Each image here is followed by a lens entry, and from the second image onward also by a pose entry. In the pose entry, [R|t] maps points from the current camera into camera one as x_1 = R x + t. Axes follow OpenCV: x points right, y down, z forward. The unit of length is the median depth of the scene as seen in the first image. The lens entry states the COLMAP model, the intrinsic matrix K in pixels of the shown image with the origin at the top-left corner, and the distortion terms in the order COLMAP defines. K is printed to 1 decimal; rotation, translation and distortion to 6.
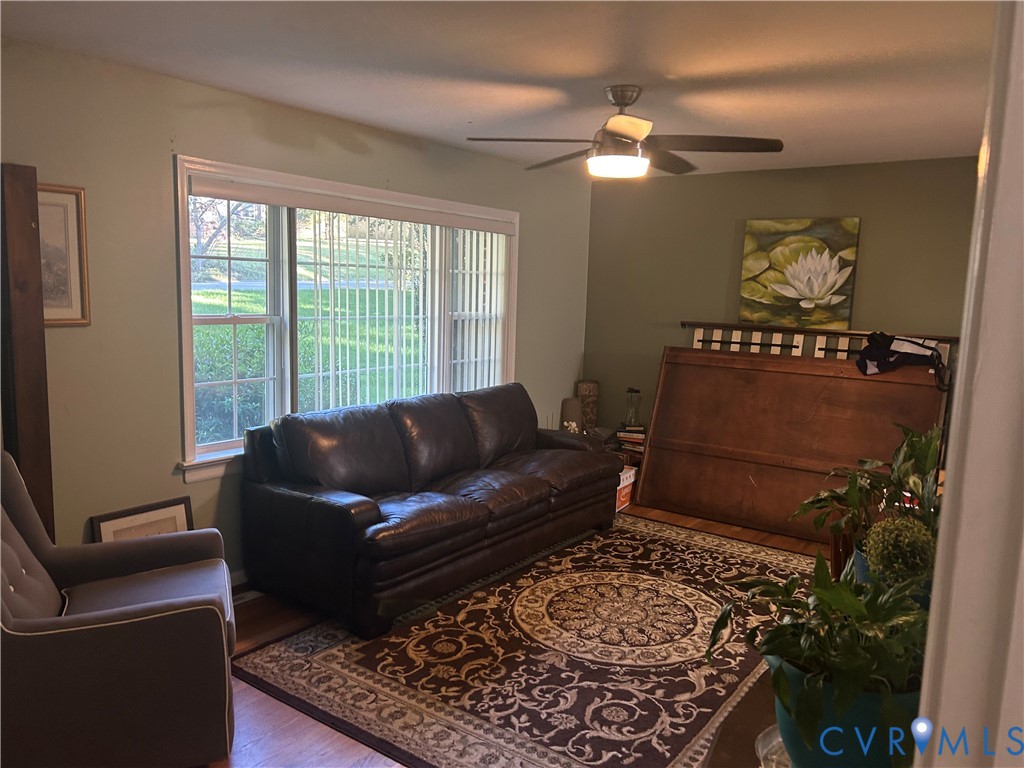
lens RADIAL K [[771.6, 0, 512.0], [0, 771.6, 384.0], [0, 0, 1]] dist [0.098175, -0.157674]
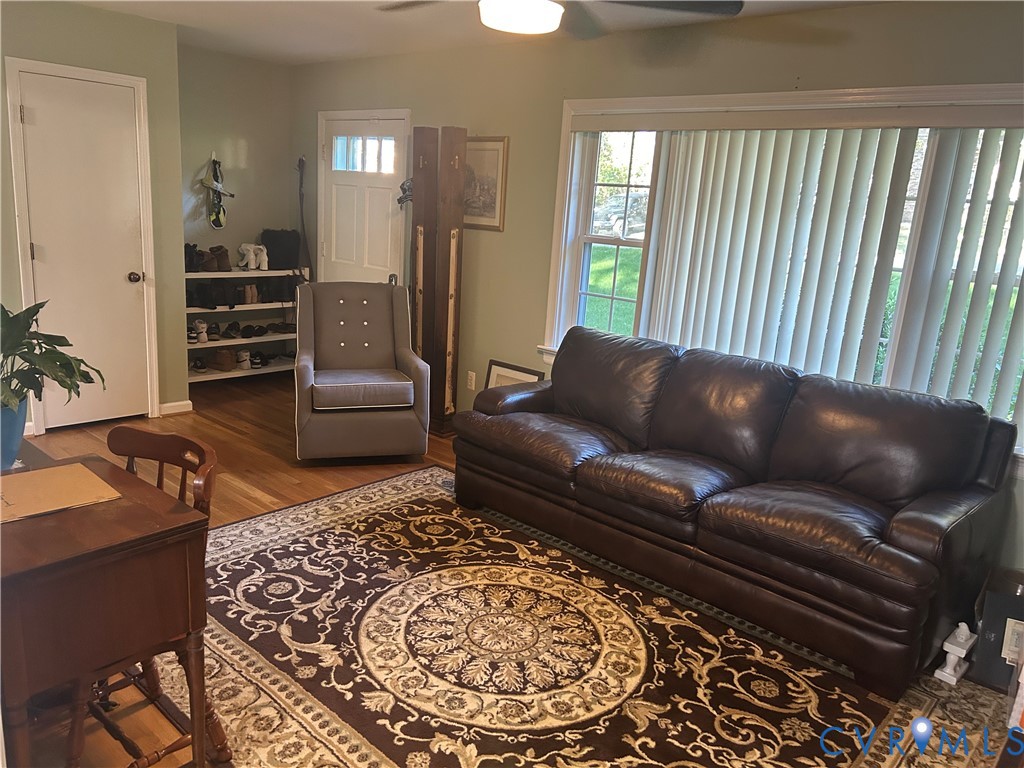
lens RADIAL K [[771.6, 0, 512.0], [0, 771.6, 384.0], [0, 0, 1]] dist [0.098175, -0.157674]
pose [[-0.099187, 0.195903, -0.975594, 0.877261], [-0.198407, 0.956848, 0.212311, -0.103484], [0.975088, 0.214623, -0.056038, 1.065411]]
